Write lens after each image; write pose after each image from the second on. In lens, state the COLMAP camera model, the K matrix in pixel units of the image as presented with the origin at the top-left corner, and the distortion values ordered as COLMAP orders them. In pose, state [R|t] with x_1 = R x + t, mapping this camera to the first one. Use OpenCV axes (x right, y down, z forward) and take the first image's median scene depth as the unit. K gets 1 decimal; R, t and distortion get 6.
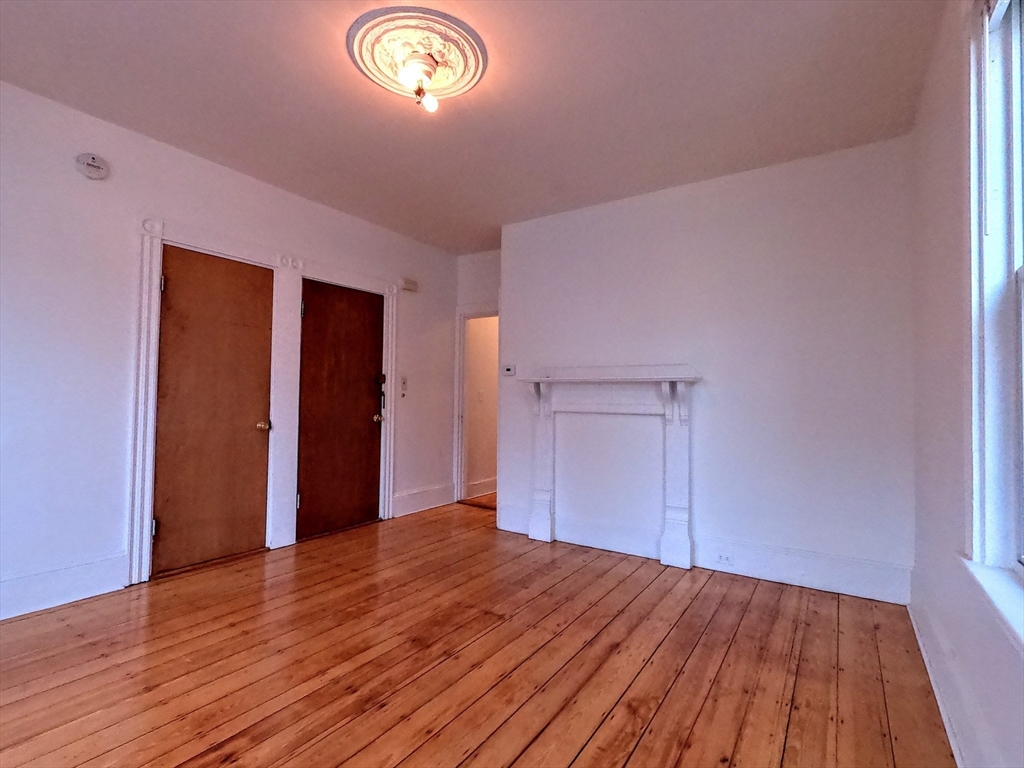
lens RADIAL K [[488.5, 0, 511.1], [0, 488.5, 384.8], [0, 0, 1]] dist [0.000153, 0.000599]
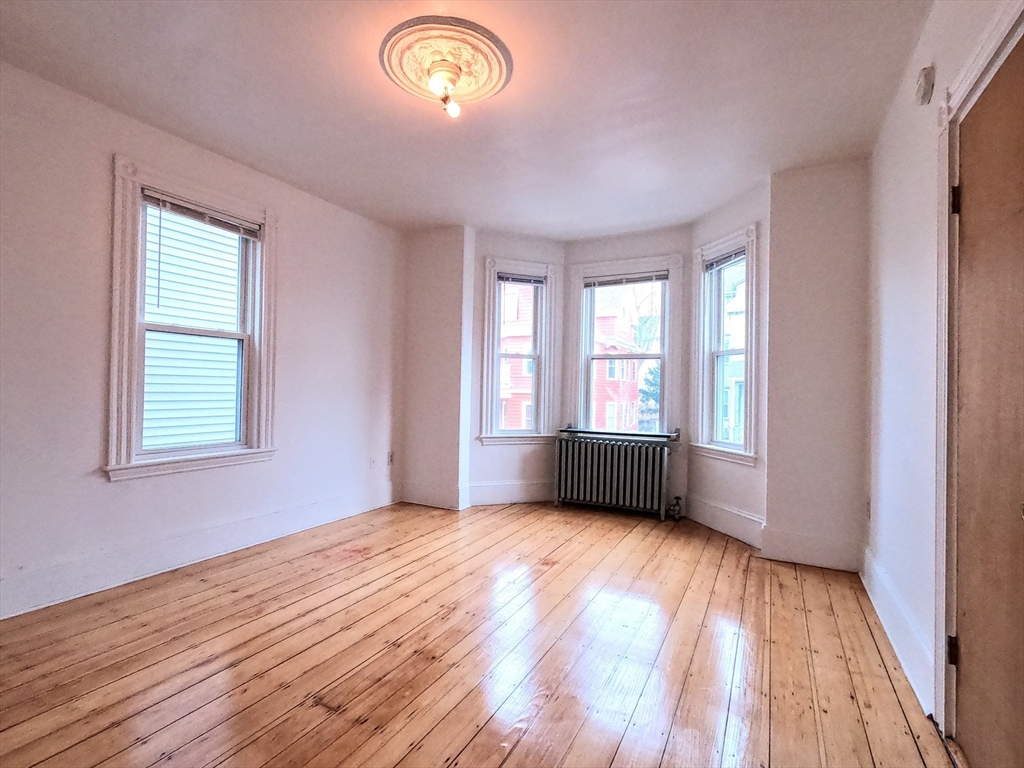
lens RADIAL K [[488.5, 0, 511.1], [0, 488.5, 384.8], [0, 0, 1]] dist [0.000153, 0.000599]
pose [[-0.994145, -0.035554, -0.102033, -0.208613], [-0.031931, 0.998808, -0.036923, 0.037102], [0.103224, -0.033449, -0.994096, 1.745114]]
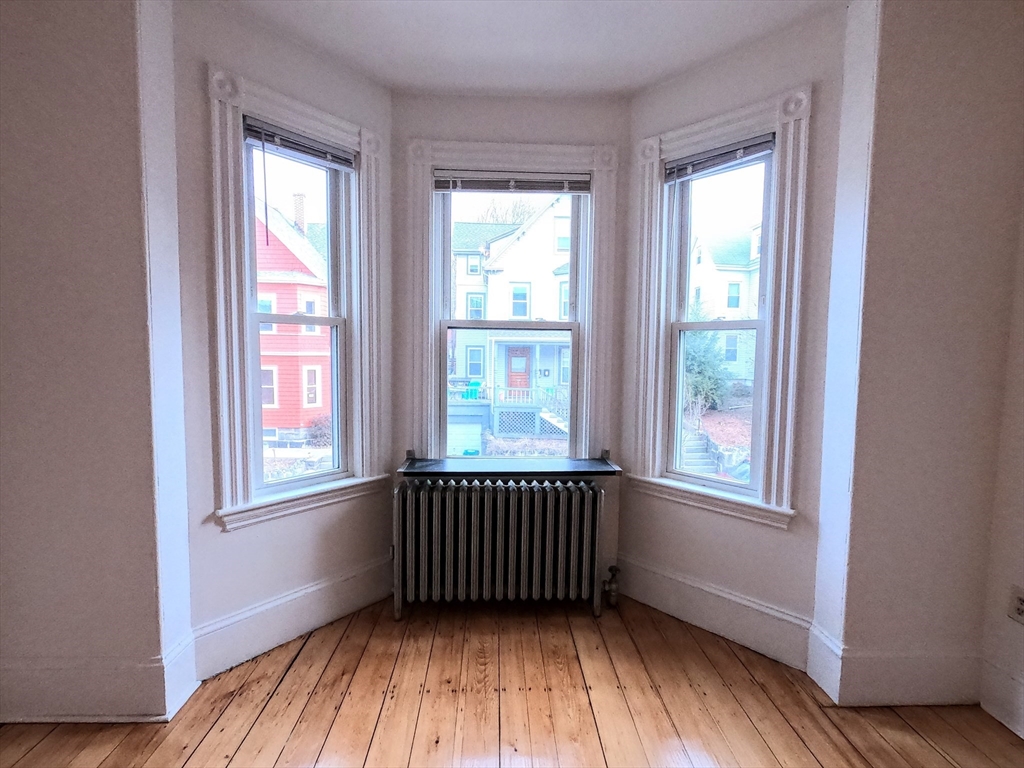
lens RADIAL K [[488.5, 0, 511.1], [0, 488.5, 384.8], [0, 0, 1]] dist [0.000153, 0.000599]
pose [[-0.810856, 0.017596, -0.584982, -0.216755], [-0.009701, 0.999006, 0.043497, -0.075378], [0.585166, 0.040945, -0.809879, 0.756229]]
